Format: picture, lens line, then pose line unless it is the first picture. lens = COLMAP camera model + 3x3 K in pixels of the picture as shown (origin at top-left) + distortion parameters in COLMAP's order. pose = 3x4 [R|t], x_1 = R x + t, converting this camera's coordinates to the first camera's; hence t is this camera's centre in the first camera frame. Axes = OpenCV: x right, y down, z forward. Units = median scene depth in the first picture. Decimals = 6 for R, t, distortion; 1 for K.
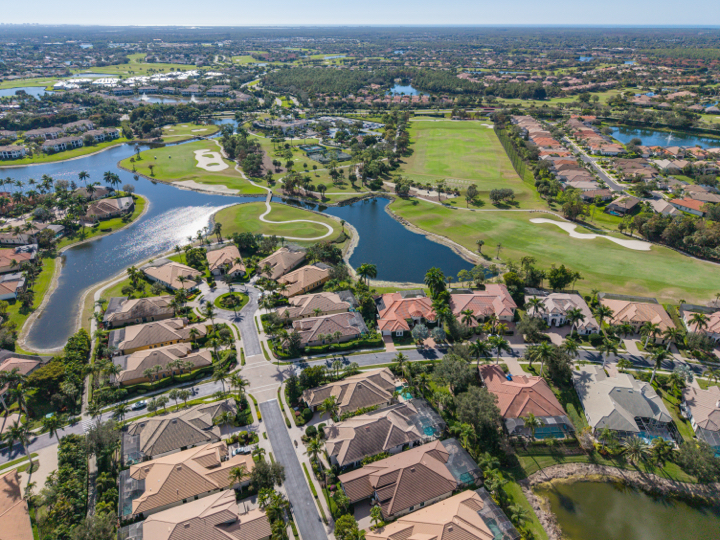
lens RADIAL K [[487.5, 0, 360.9], [0, 487.5, 269.7], [0, 0, 1]] dist [0.002900, -0.004571]
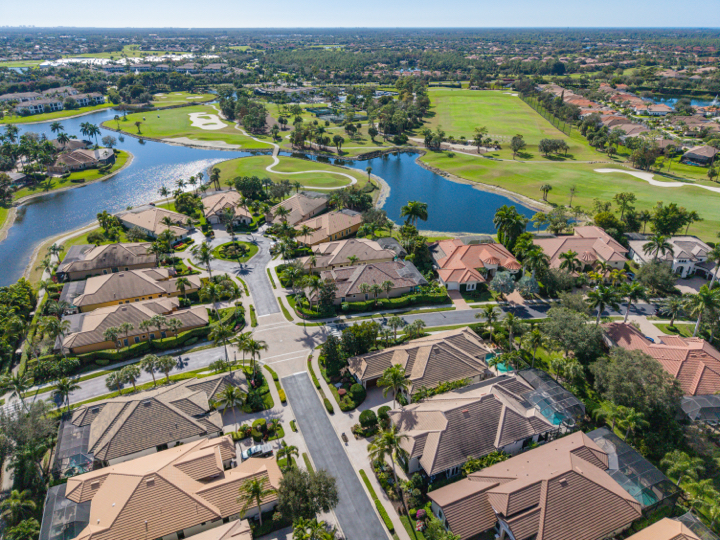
lens RADIAL K [[487.5, 0, 360.9], [0, 487.5, 269.7], [0, 0, 1]] dist [0.002900, -0.004571]
pose [[0.999979, -0.003981, 0.005067, -0.071261], [0.003985, 0.999992, -0.000802, 0.088621], [-0.005064, 0.000822, 0.999987, 0.236516]]
